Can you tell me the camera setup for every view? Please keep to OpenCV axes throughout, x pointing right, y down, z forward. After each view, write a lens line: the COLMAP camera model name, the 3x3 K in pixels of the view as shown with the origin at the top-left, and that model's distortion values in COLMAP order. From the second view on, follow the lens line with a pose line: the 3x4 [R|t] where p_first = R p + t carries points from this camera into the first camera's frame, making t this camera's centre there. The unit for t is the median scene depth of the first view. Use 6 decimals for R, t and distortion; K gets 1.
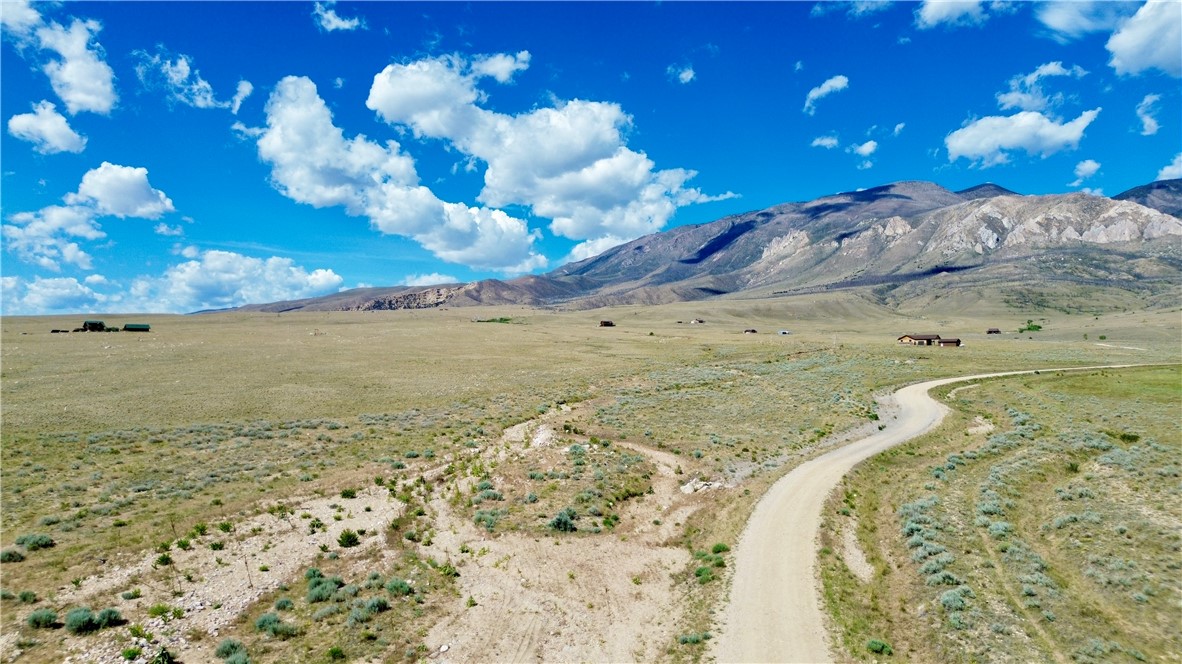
lens RADIAL K [[843.8, 0, 587.6], [0, 843.8, 338.4], [0, 0, 1]] dist [0.087701, -0.084119]
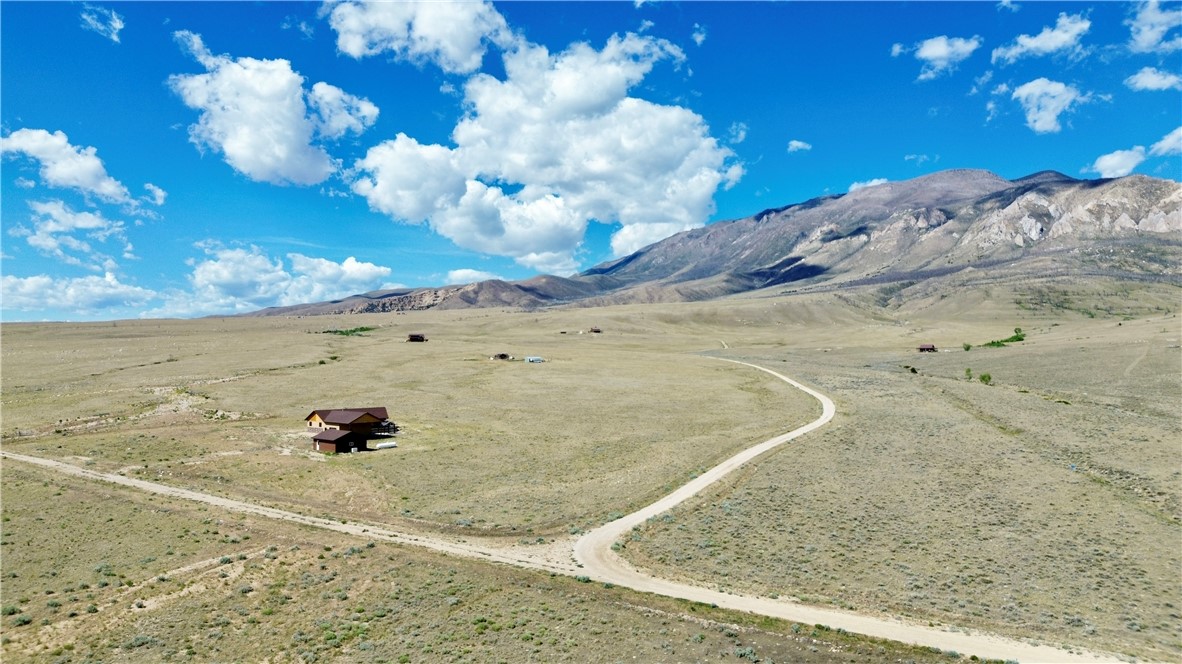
lens RADIAL K [[843.8, 0, 592.1], [0, 843.8, 338.4], [0, 0, 1]] dist [0.087701, -0.084119]
pose [[0.997495, -0.003333, -0.070661, 0.082162], [0.003355, 0.999994, 0.000200, -0.005849], [0.070660, -0.000436, 0.997500, 0.090797]]
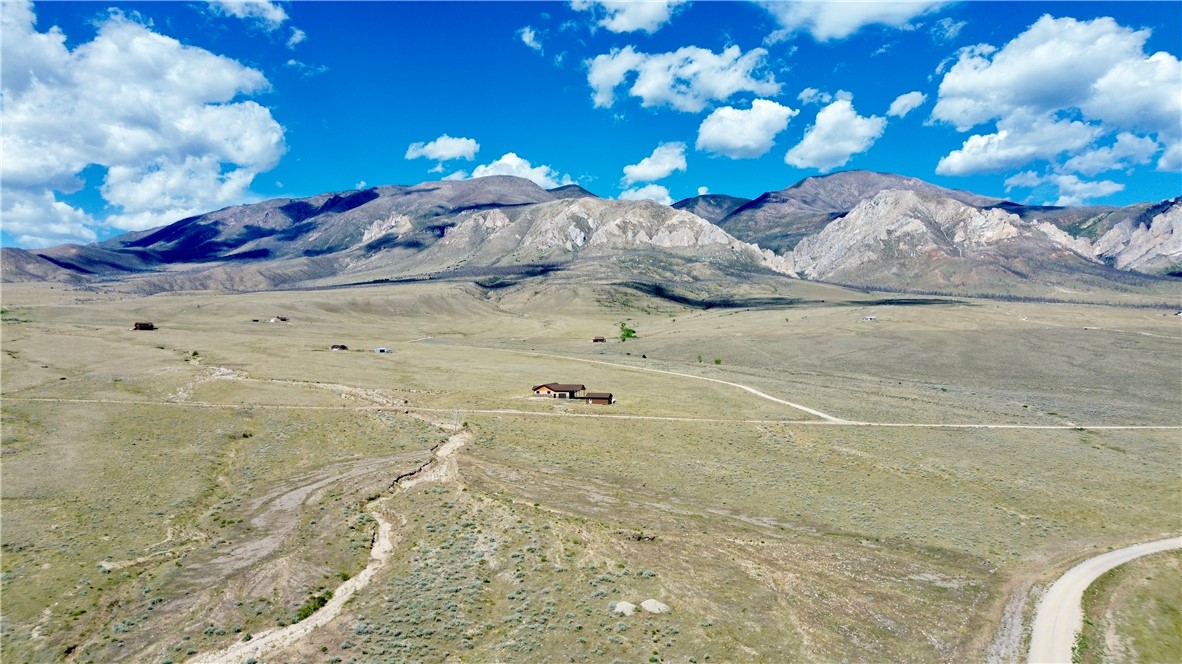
lens RADIAL K [[843.8, 0, 589.7], [0, 843.8, 335.3], [0, 0, 1]] dist [0.087701, -0.084119]
pose [[0.894526, 0.005117, 0.446987, 0.012630], [-0.012754, 0.999820, 0.014078, -0.008774], [-0.446834, -0.018294, 0.894430, 0.050446]]
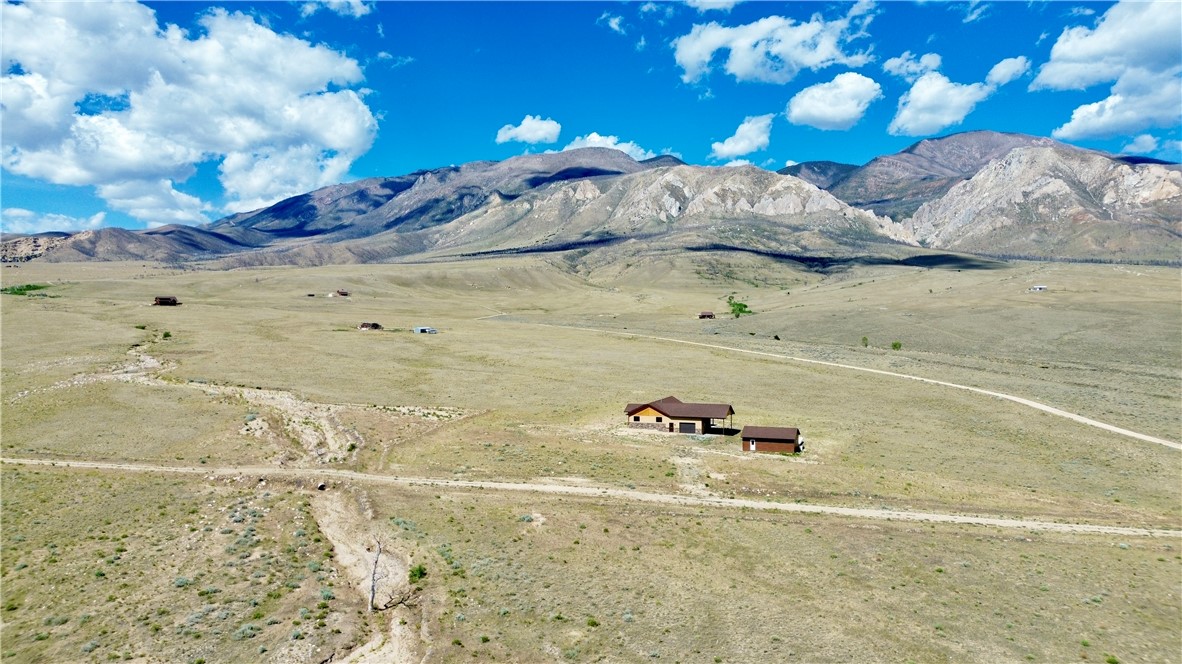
lens RADIAL K [[843.8, 0, 586.1], [0, 843.8, 331.4], [0, 0, 1]] dist [0.087701, -0.084119]
pose [[0.939364, -0.006732, 0.342855, 0.034465], [-0.006553, 0.999272, 0.037575, -0.007327], [-0.342858, -0.037543, 0.938637, 0.102849]]
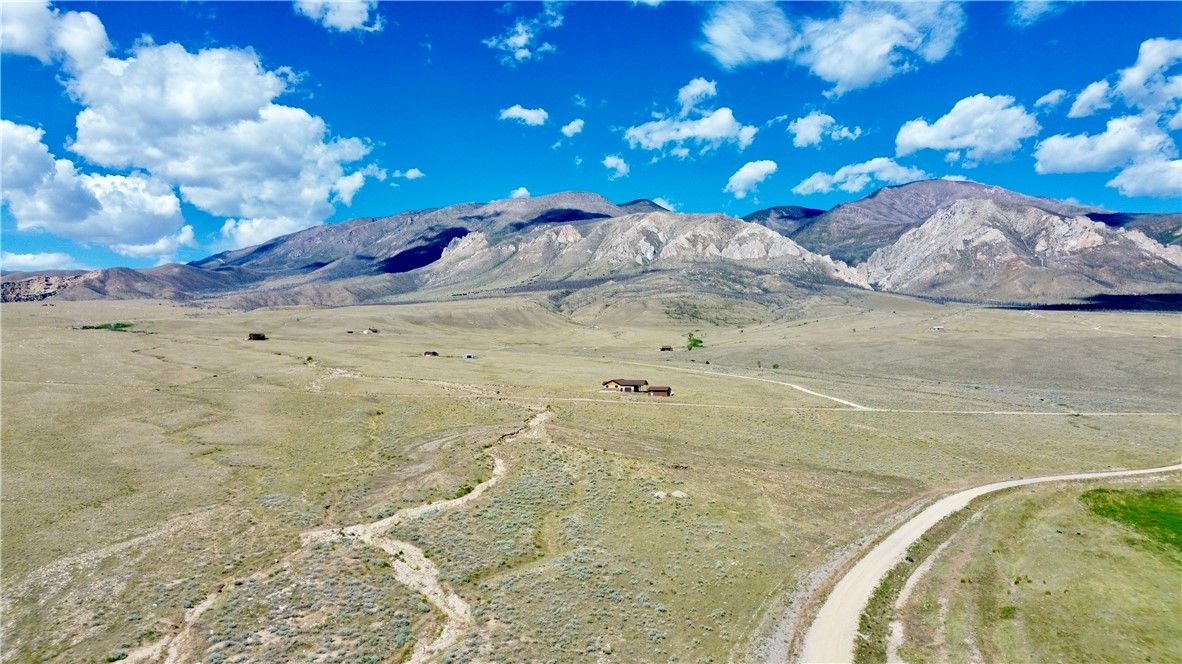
lens RADIAL K [[843.8, 0, 590.8], [0, 843.8, 333.6], [0, 0, 1]] dist [0.087701, -0.084119]
pose [[0.928628, 0.009902, 0.370879, 0.005618], [-0.009415, 0.999951, -0.003124, -0.007326], [-0.370892, -0.000591, 0.928676, 0.033072]]
